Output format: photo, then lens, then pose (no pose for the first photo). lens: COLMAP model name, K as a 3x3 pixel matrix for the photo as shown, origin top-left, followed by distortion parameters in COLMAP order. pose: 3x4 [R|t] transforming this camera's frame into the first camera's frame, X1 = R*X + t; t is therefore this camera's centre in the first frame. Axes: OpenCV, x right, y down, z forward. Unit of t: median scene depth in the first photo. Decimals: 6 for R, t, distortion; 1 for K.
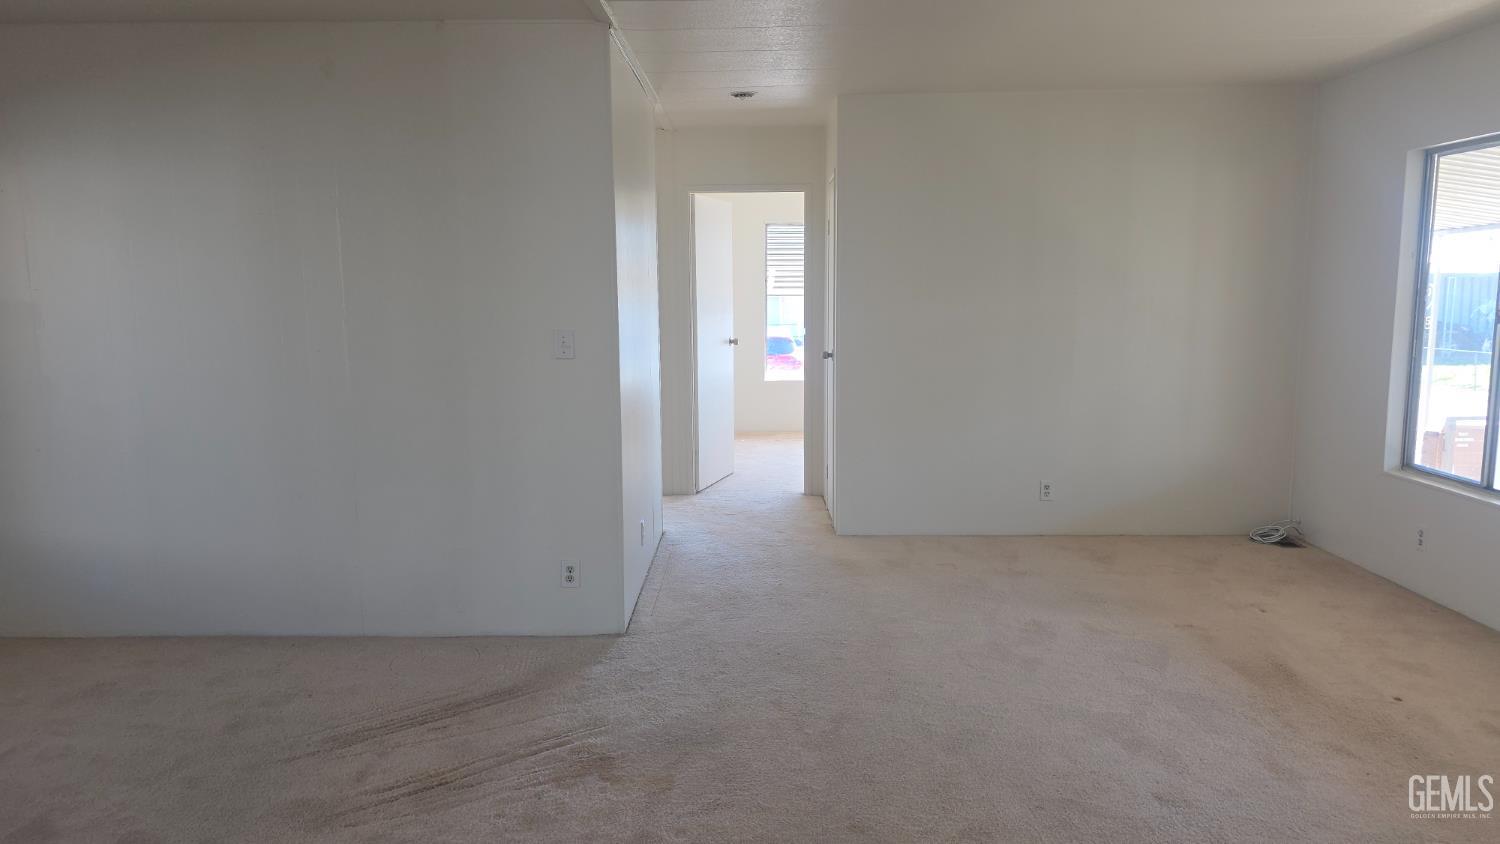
lens RADIAL K [[1000.7, 0, 734.7], [0, 1000.7, 429.5], [0, 0, 1]] dist [0.066924, -0.064739]
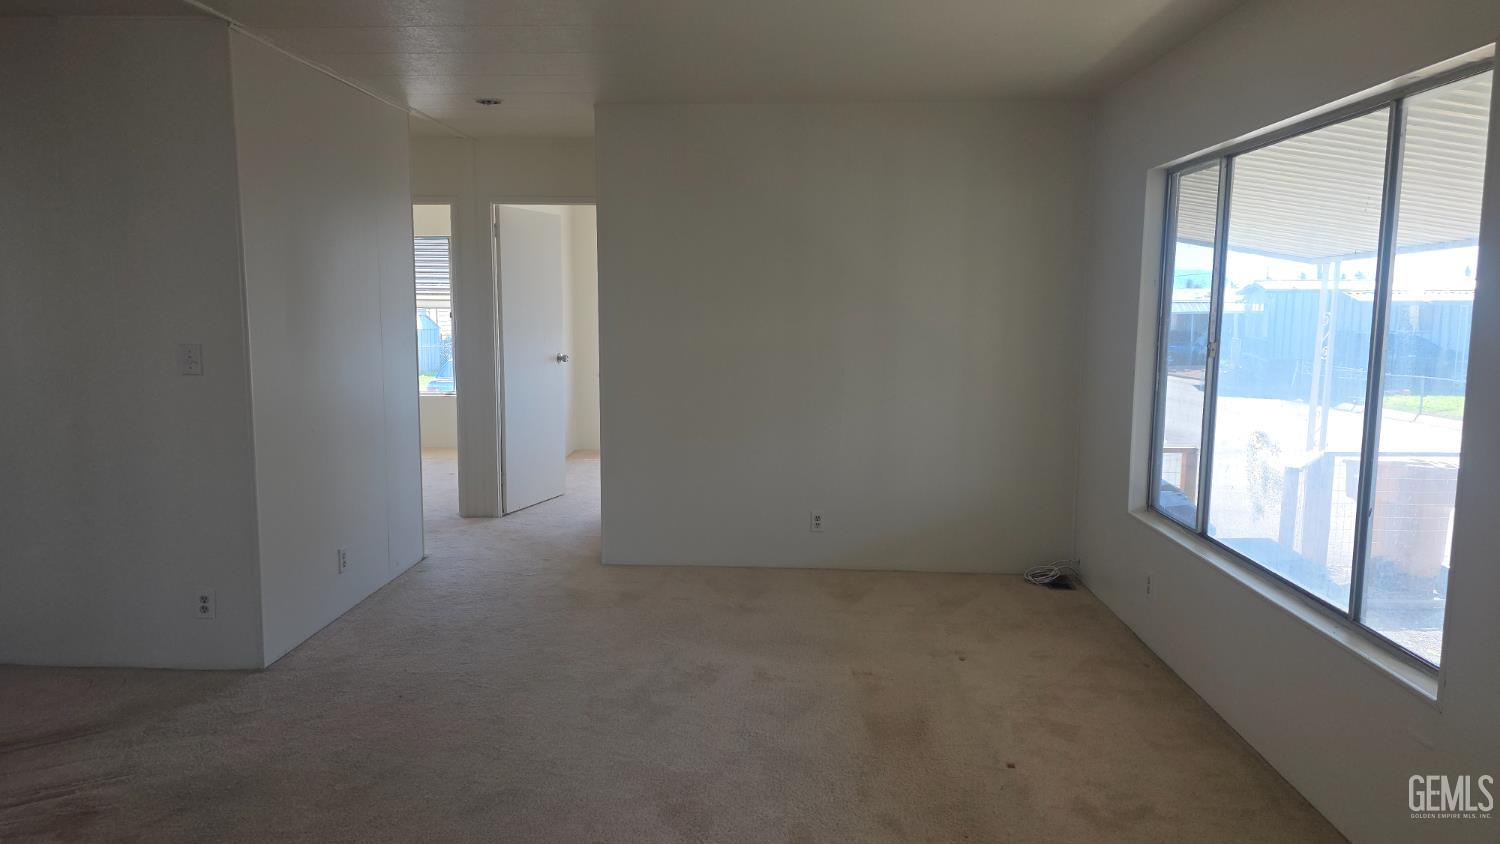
lens RADIAL K [[1000.7, 0, 737.1], [0, 1000.7, 434.2], [0, 0, 1]] dist [0.066924, -0.064739]
pose [[0.999141, 0.020287, -0.036128, 0.361965], [-0.020636, 0.999744, -0.009315, -0.016294], [0.035930, 0.010052, 0.999304, 0.068115]]
